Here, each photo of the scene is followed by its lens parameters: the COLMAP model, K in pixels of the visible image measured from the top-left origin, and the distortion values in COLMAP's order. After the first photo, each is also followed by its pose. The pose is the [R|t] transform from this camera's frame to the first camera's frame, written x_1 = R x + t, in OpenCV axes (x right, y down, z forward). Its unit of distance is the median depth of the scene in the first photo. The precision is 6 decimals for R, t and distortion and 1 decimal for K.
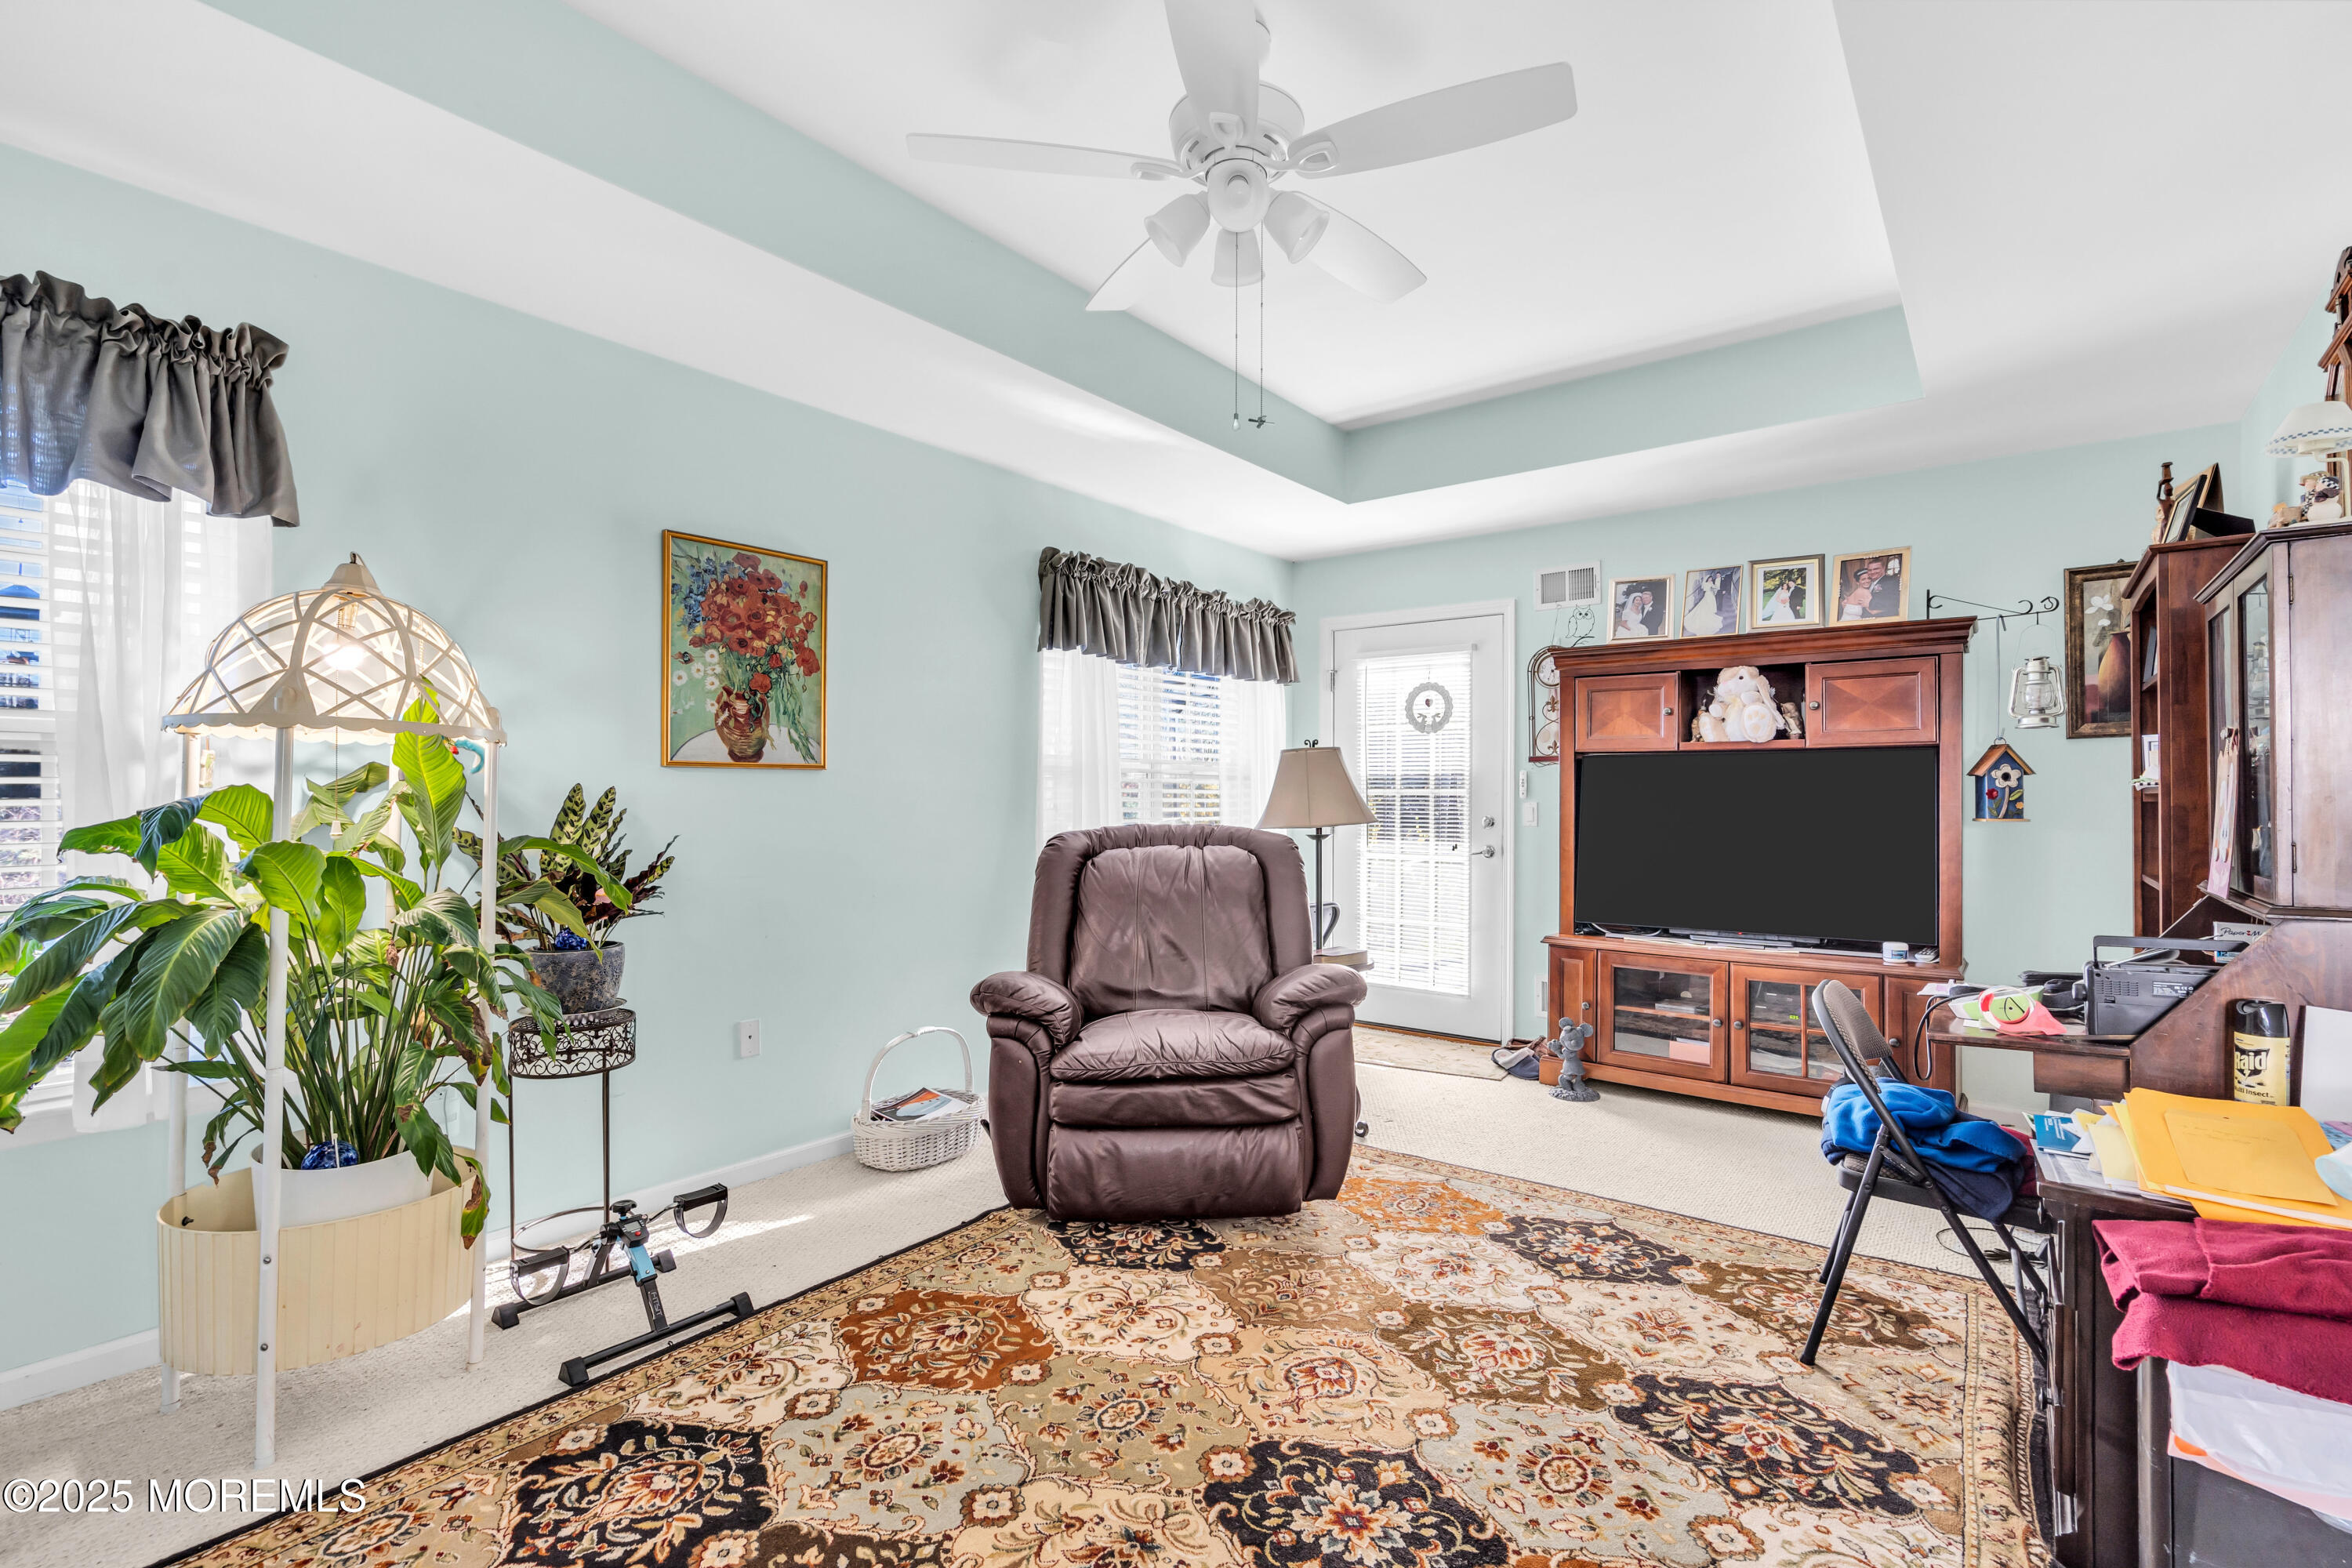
lens RADIAL K [[1072.9, 0, 1178.1], [0, 1072.9, 788.0], [0, 0, 1]] dist [-0.002357, 0.002020]
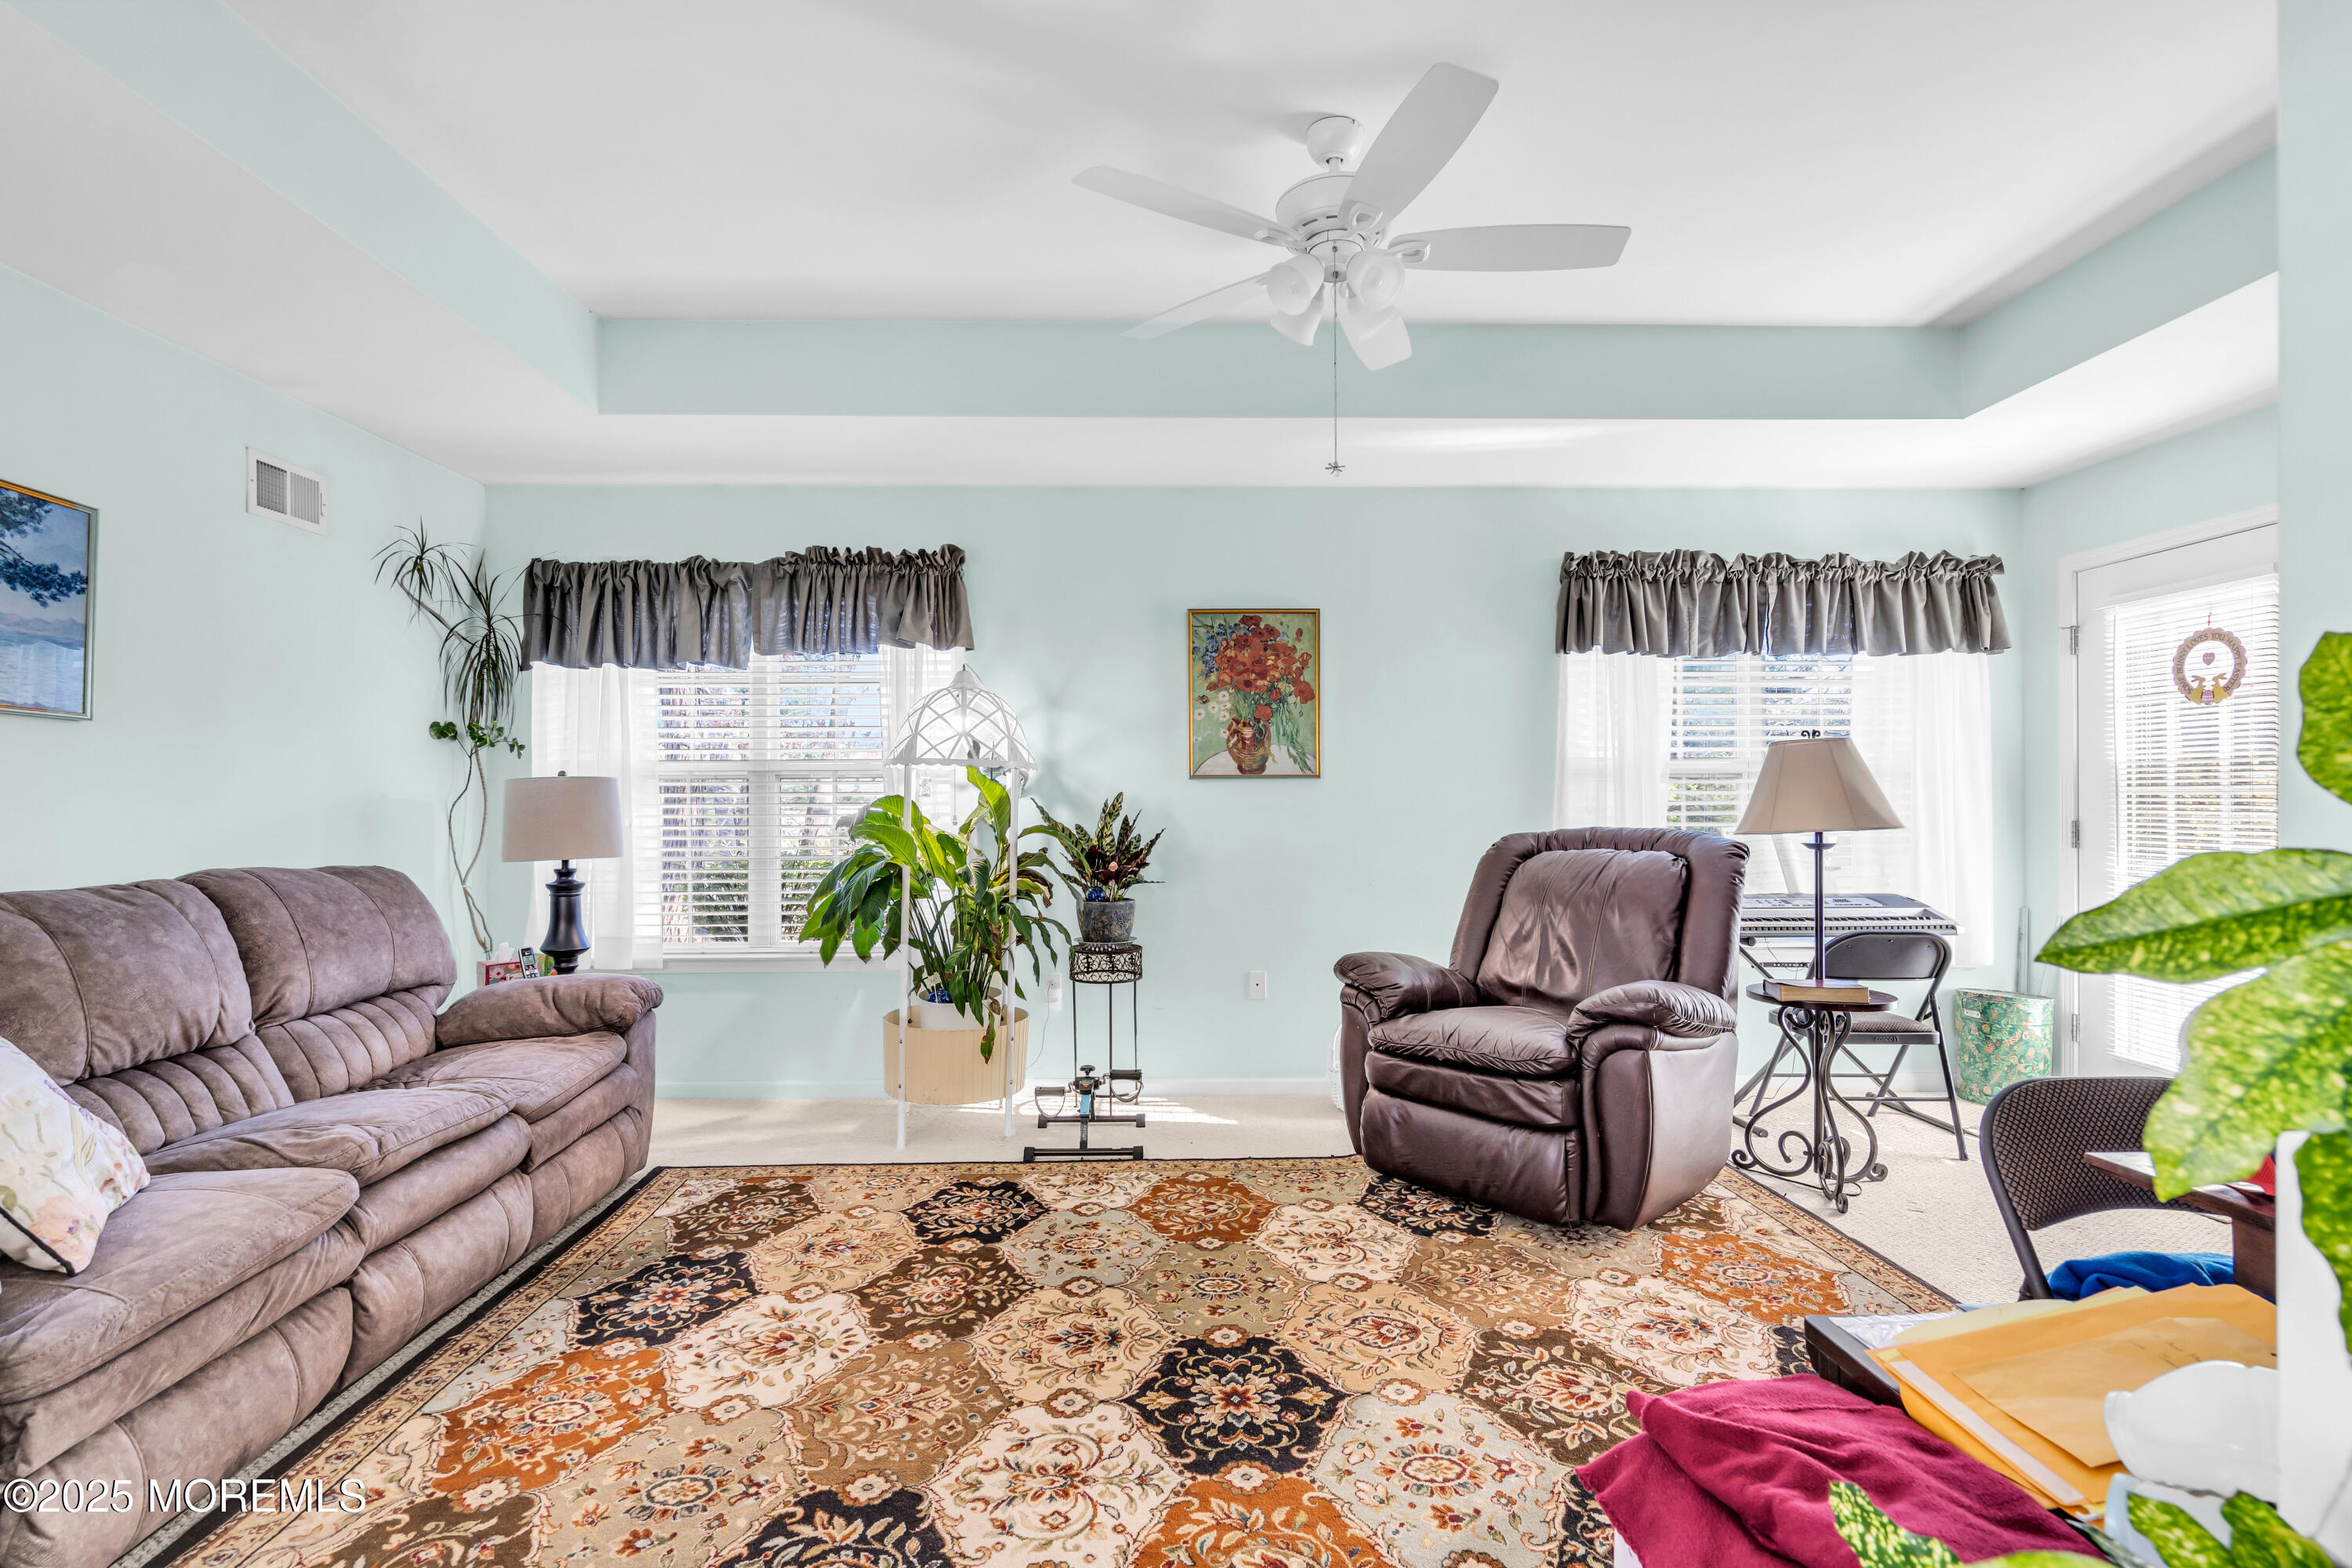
lens RADIAL K [[1072.9, 0, 1170.9], [0, 1072.9, 791.7], [0, 0, 1]] dist [-0.002357, 0.002020]
pose [[0.623991, -0.011634, -0.781345, 0.646106], [0.008410, 0.999931, -0.008173, 0.008591], [0.781386, -0.001471, 0.624046, 0.119372]]
